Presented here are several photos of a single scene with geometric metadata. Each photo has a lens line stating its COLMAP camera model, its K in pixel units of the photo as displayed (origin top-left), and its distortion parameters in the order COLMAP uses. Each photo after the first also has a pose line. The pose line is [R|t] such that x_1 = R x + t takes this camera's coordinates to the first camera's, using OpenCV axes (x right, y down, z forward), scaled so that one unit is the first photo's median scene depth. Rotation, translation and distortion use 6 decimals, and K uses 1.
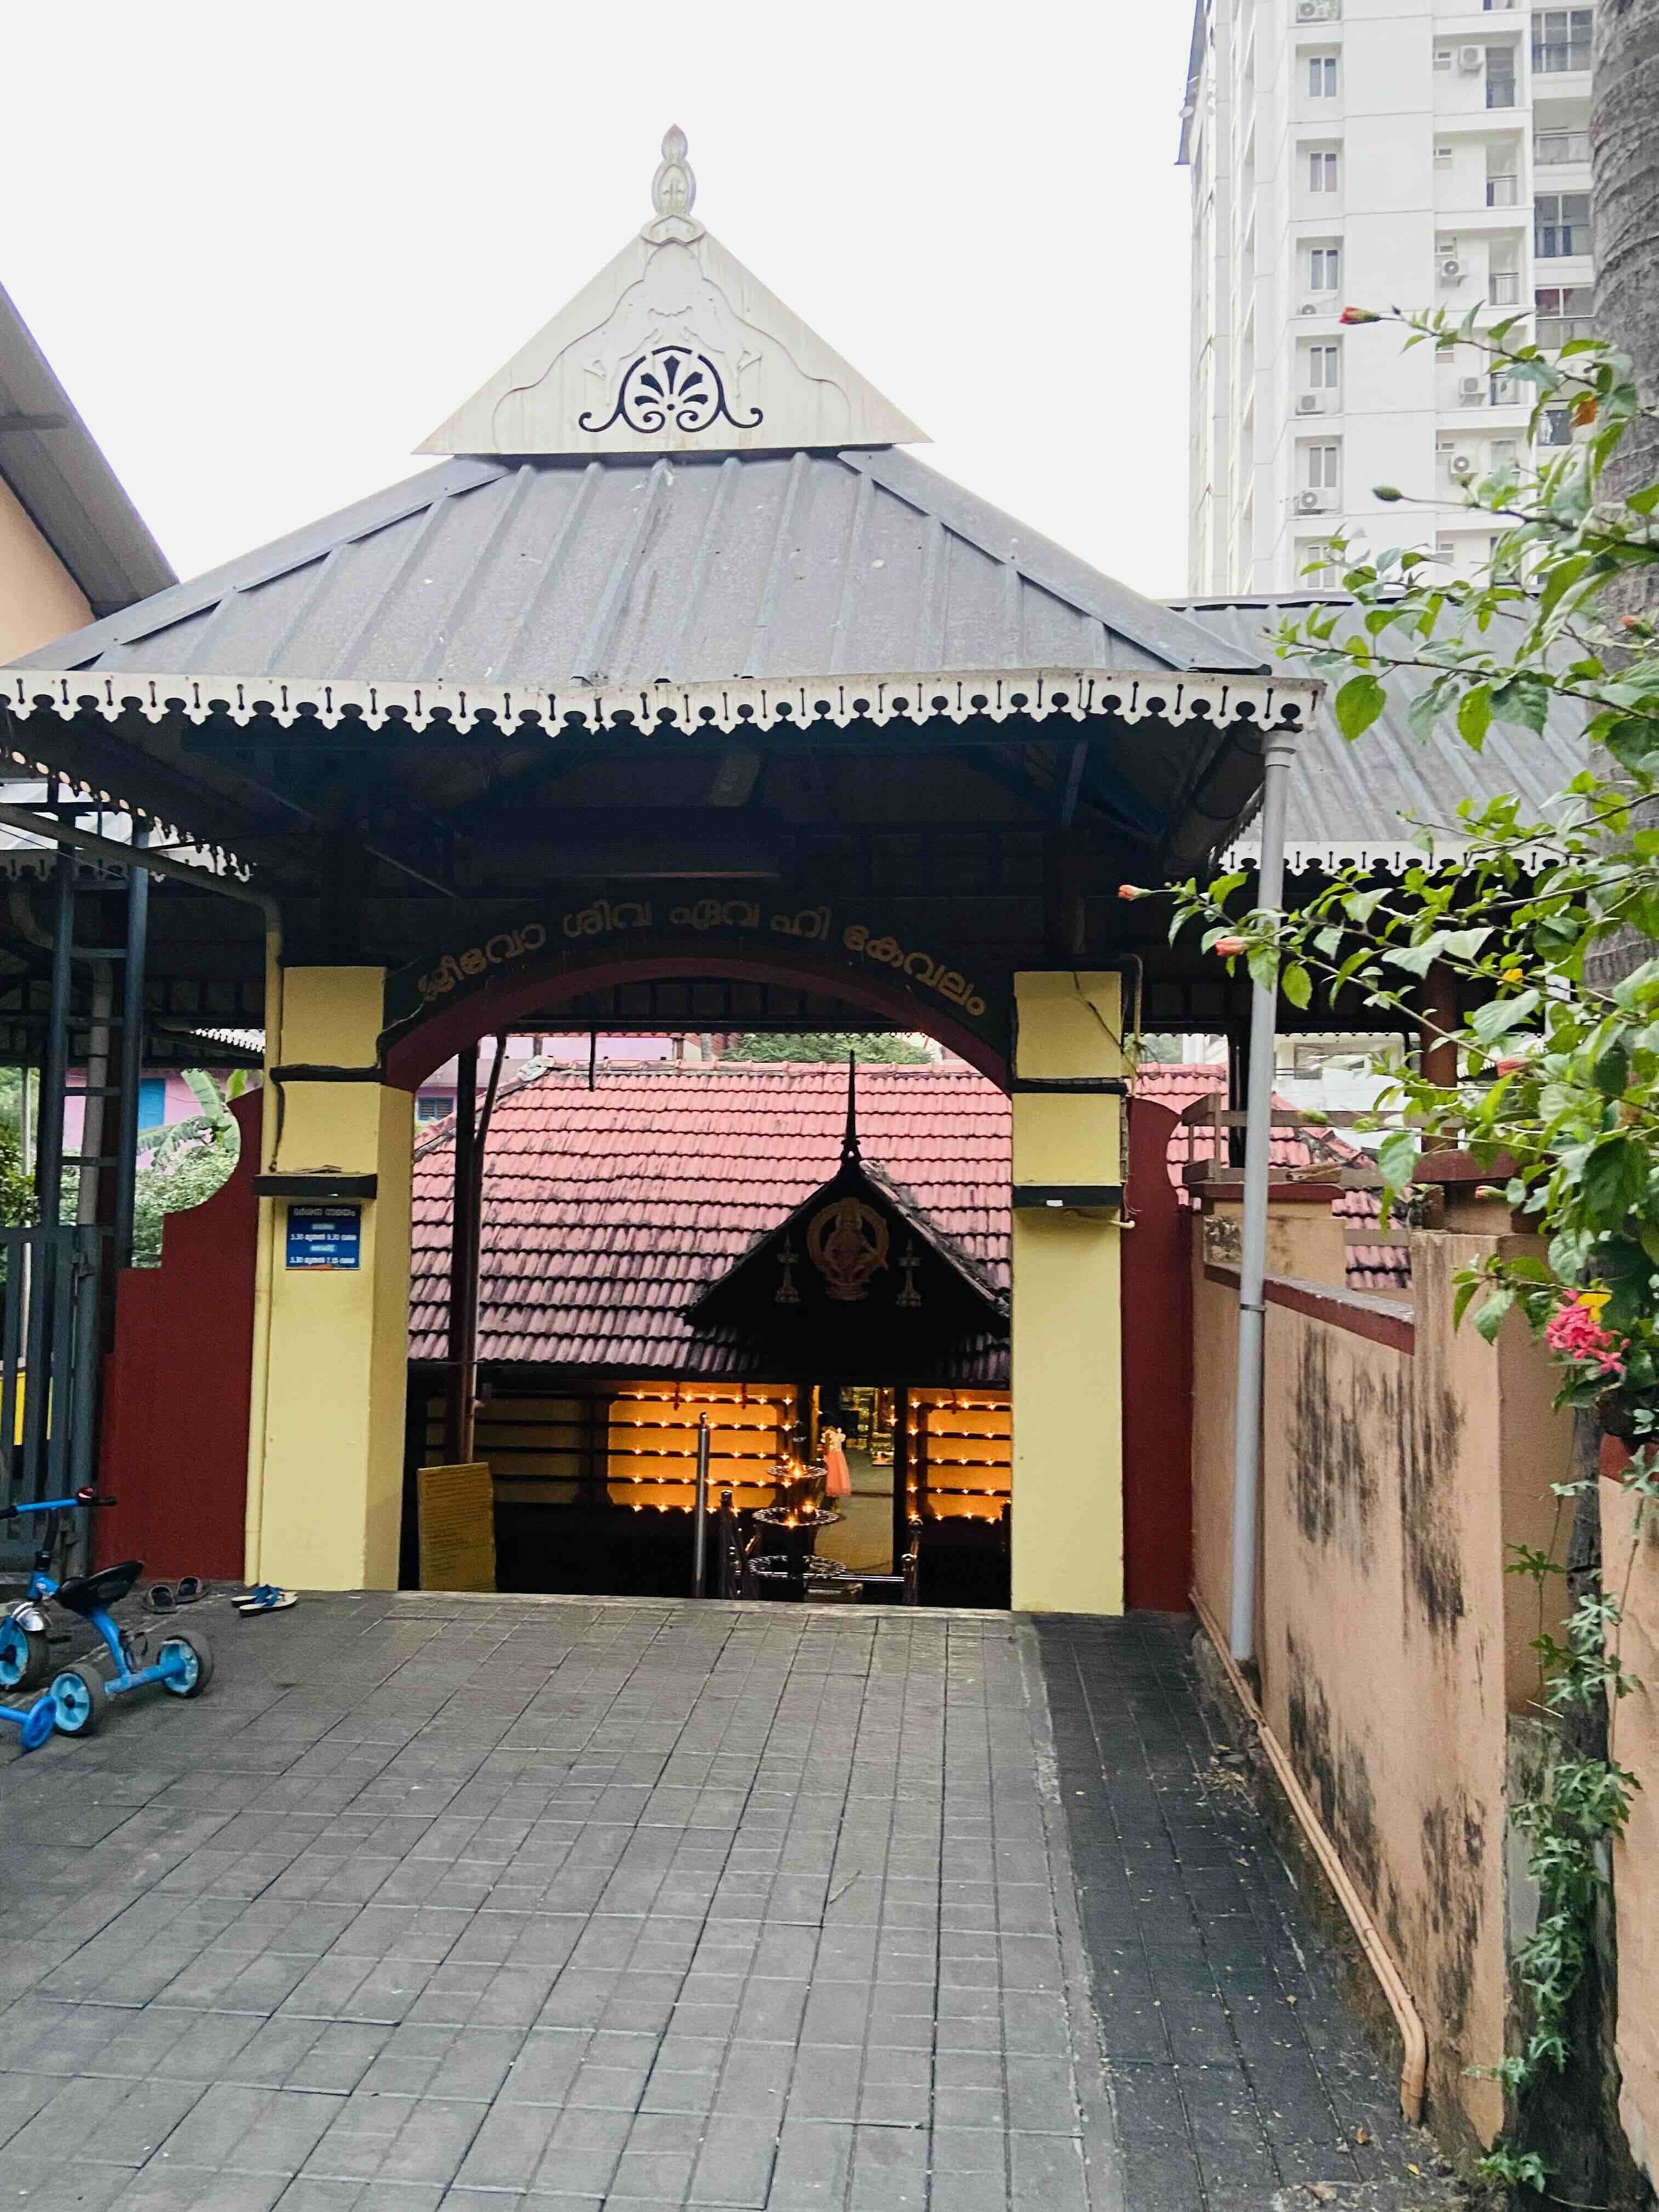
lens RADIAL K [[1669.6, 0, 814.9], [0, 1669.6, 1088.7], [0, 0, 1]] dist [0.128667, -0.154475]
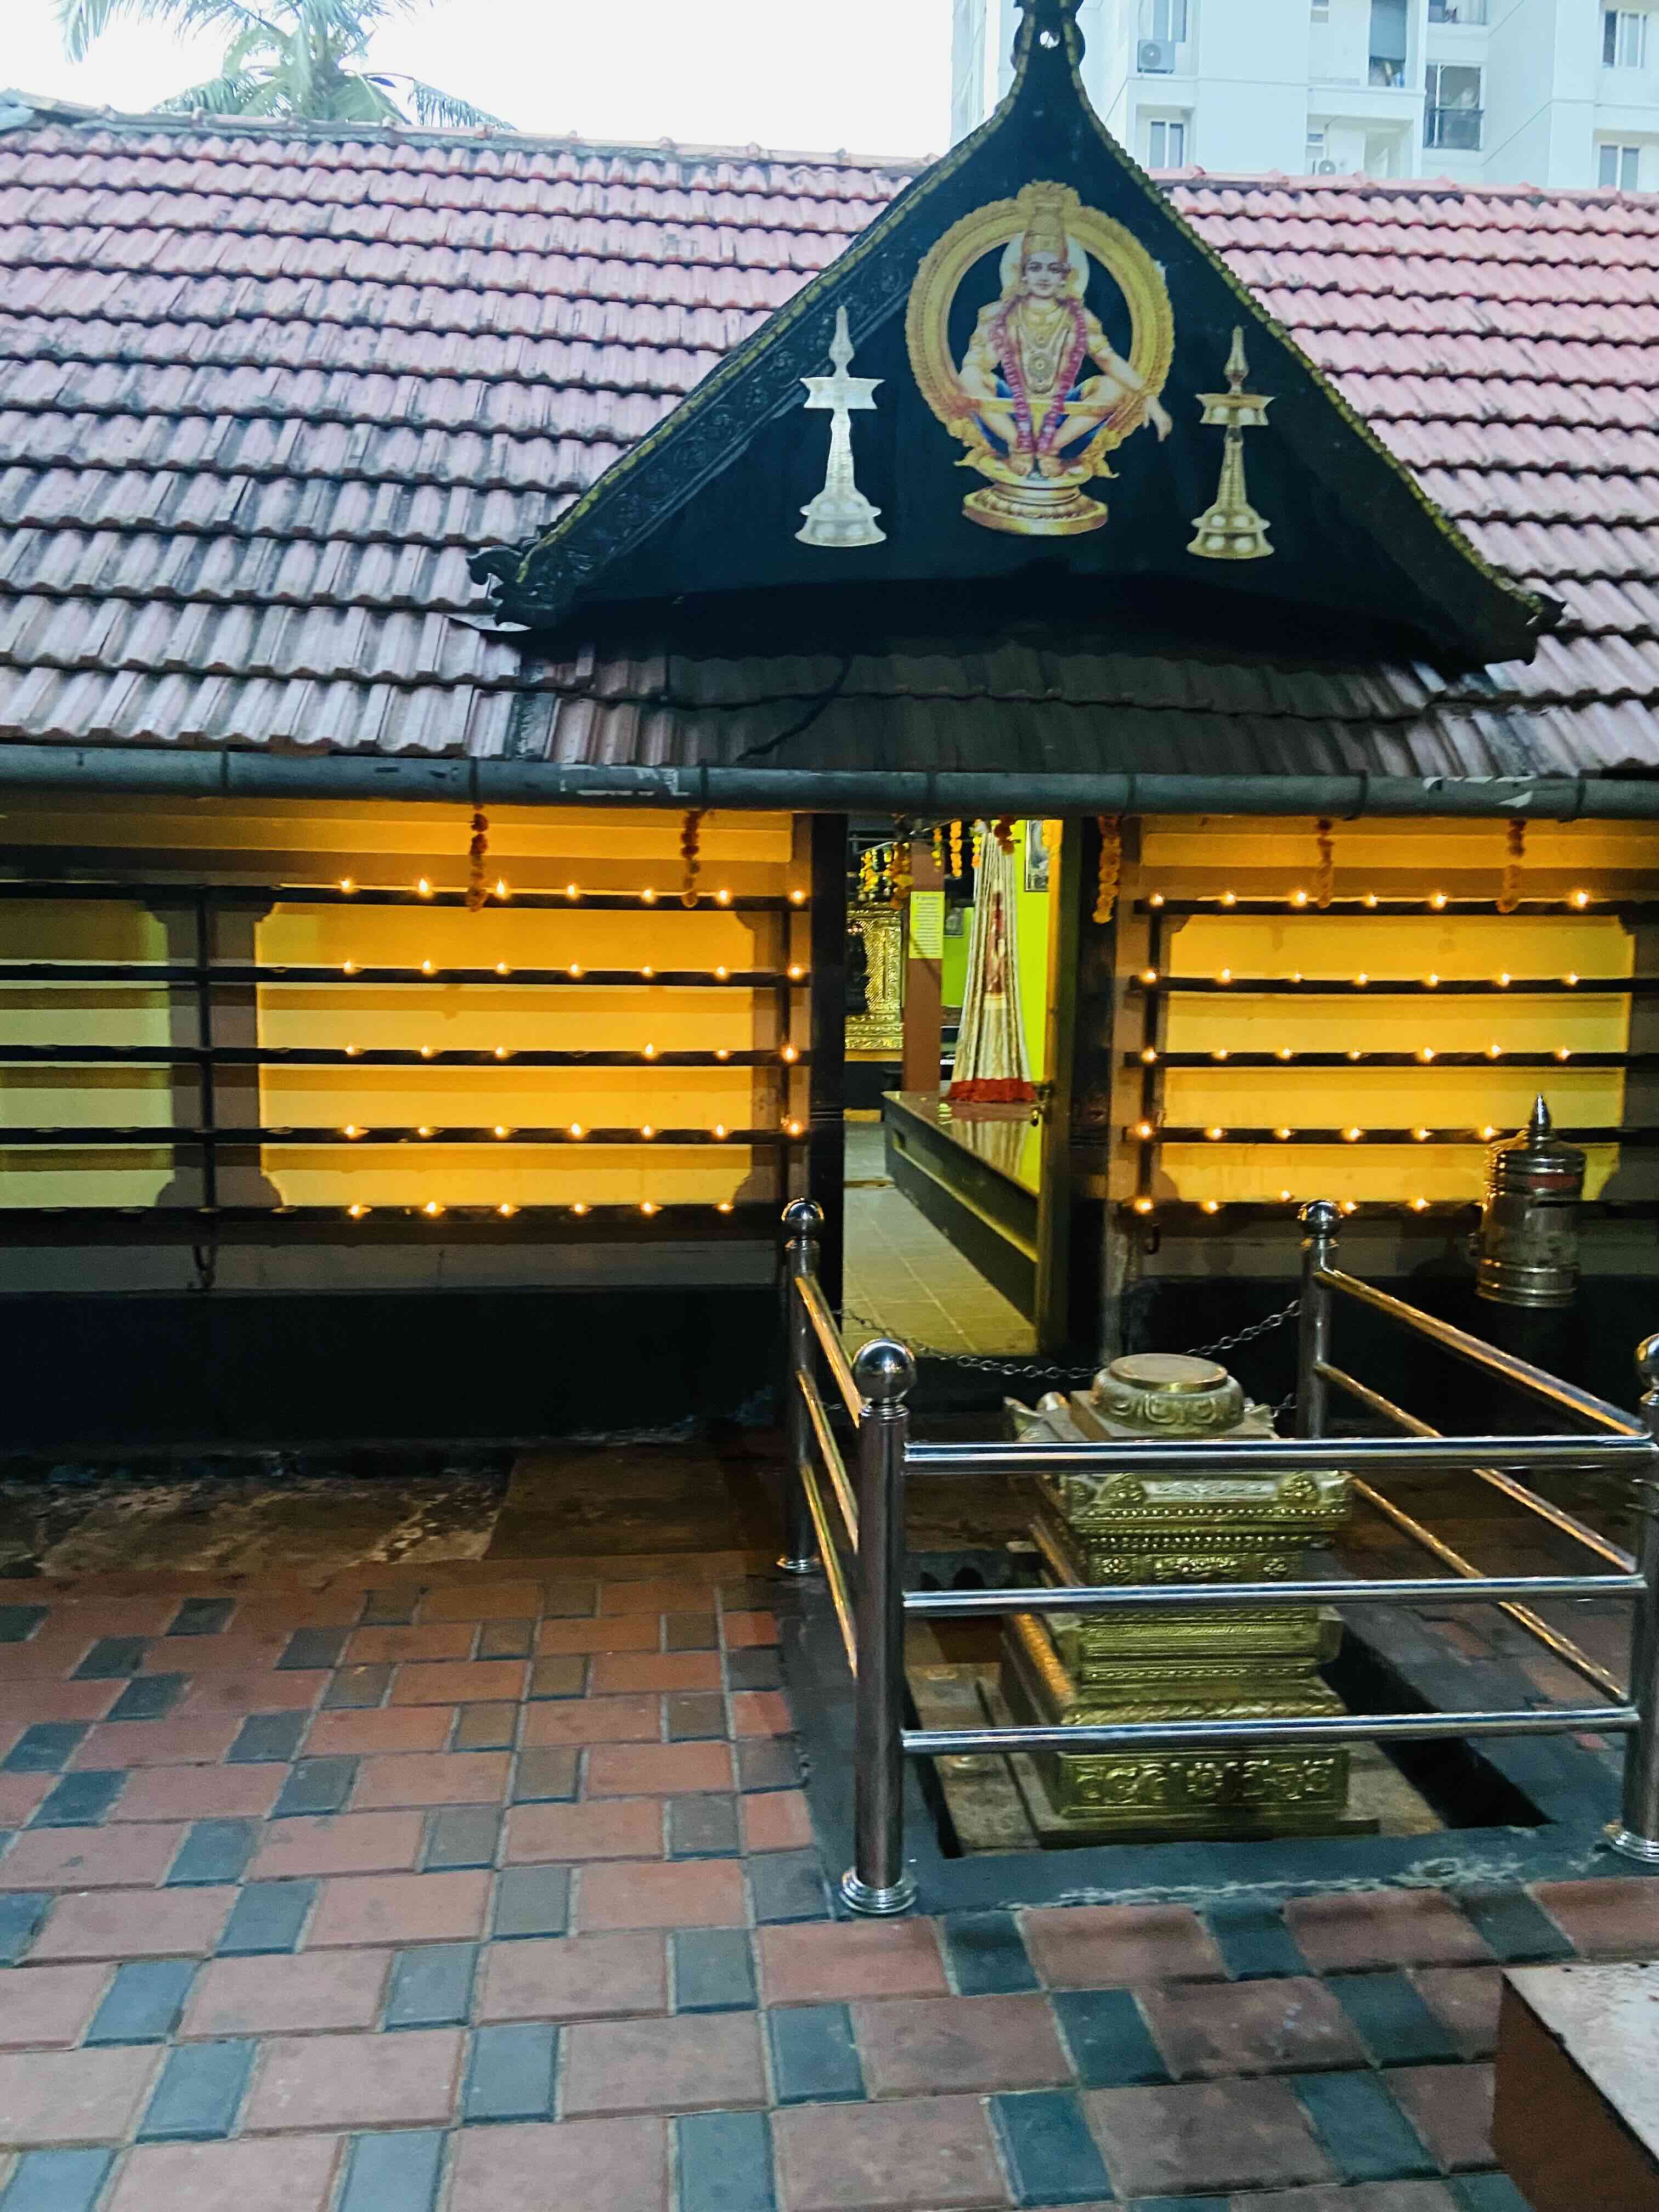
lens RADIAL K [[1669.6, 0, 813.4], [0, 1669.6, 1108.6], [0, 0, 1]] dist [0.128667, -0.154475]
pose [[0.980557, -0.025074, 0.194628, -0.084333], [-0.008427, 0.985508, 0.169421, 0.177226], [-0.196055, -0.167767, 0.966135, 0.684110]]
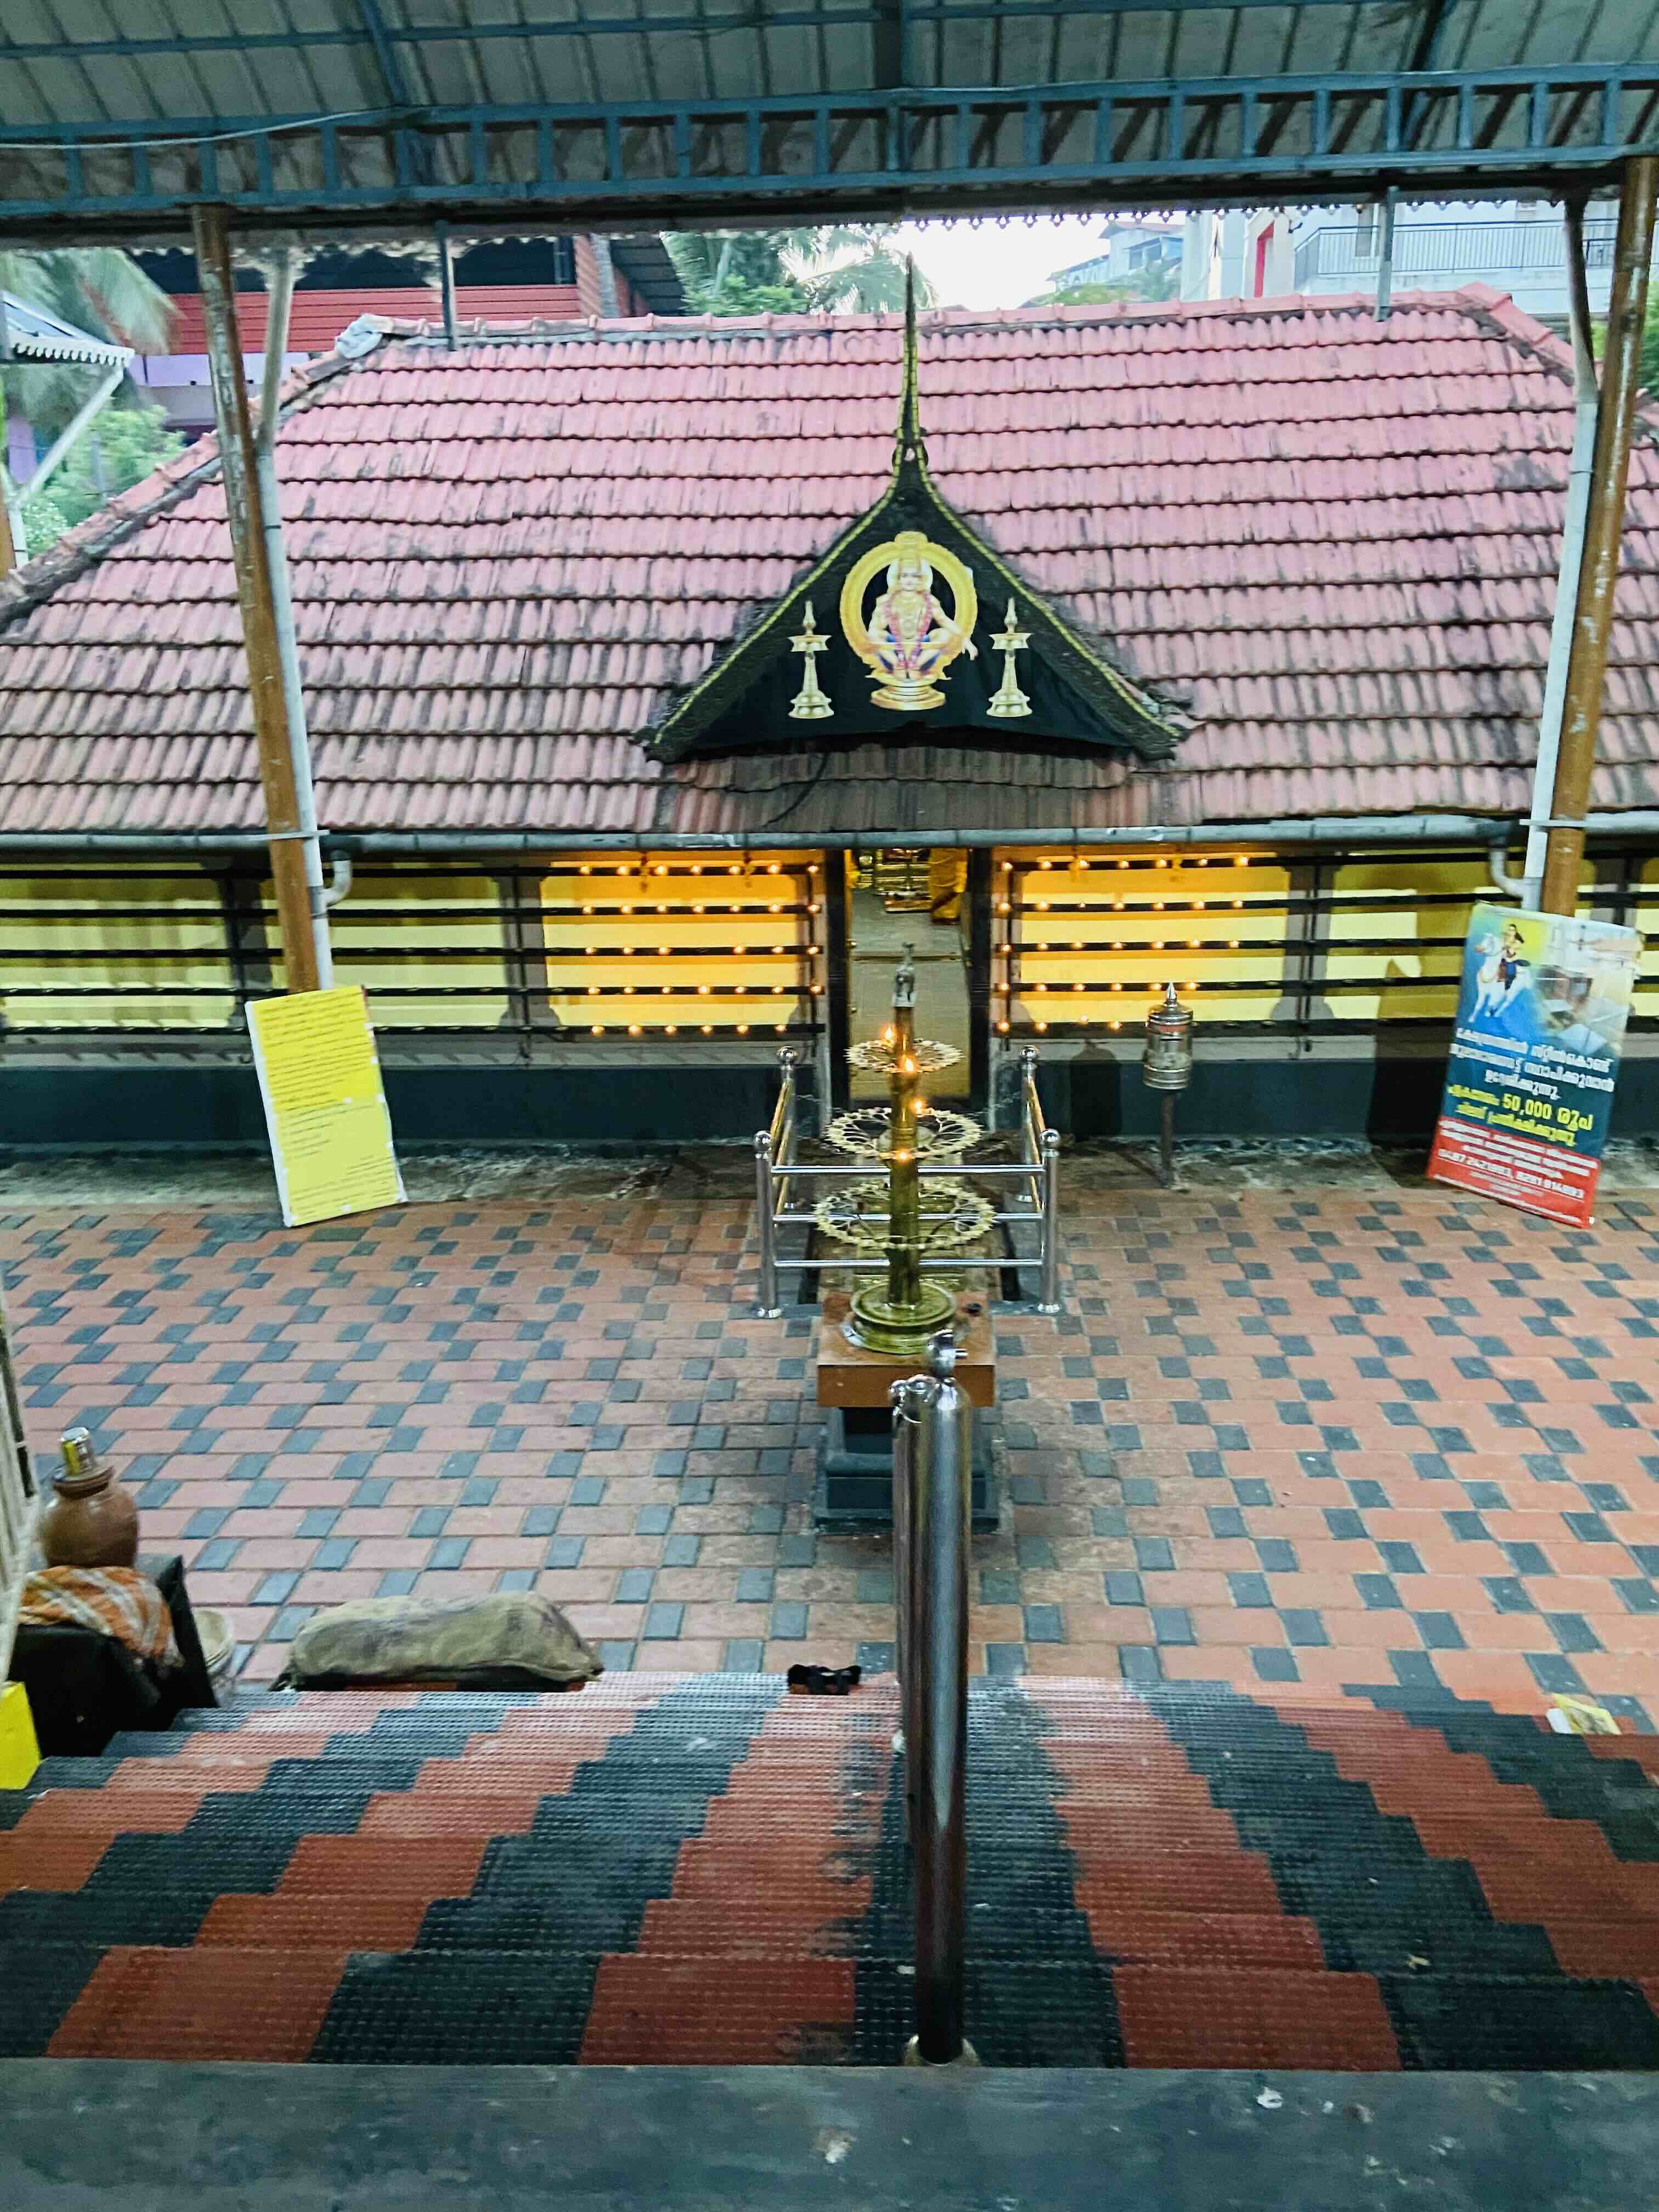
lens RADIAL K [[1669.6, 0, 833.2], [0, 1669.6, 1094.6], [0, 0, 1]] dist [0.128667, -0.154475]
pose [[0.997841, -0.049986, 0.042608, -0.042100], [0.031370, 0.932630, 0.359467, 0.034503], [-0.057706, -0.357354, 0.932184, 0.369789]]
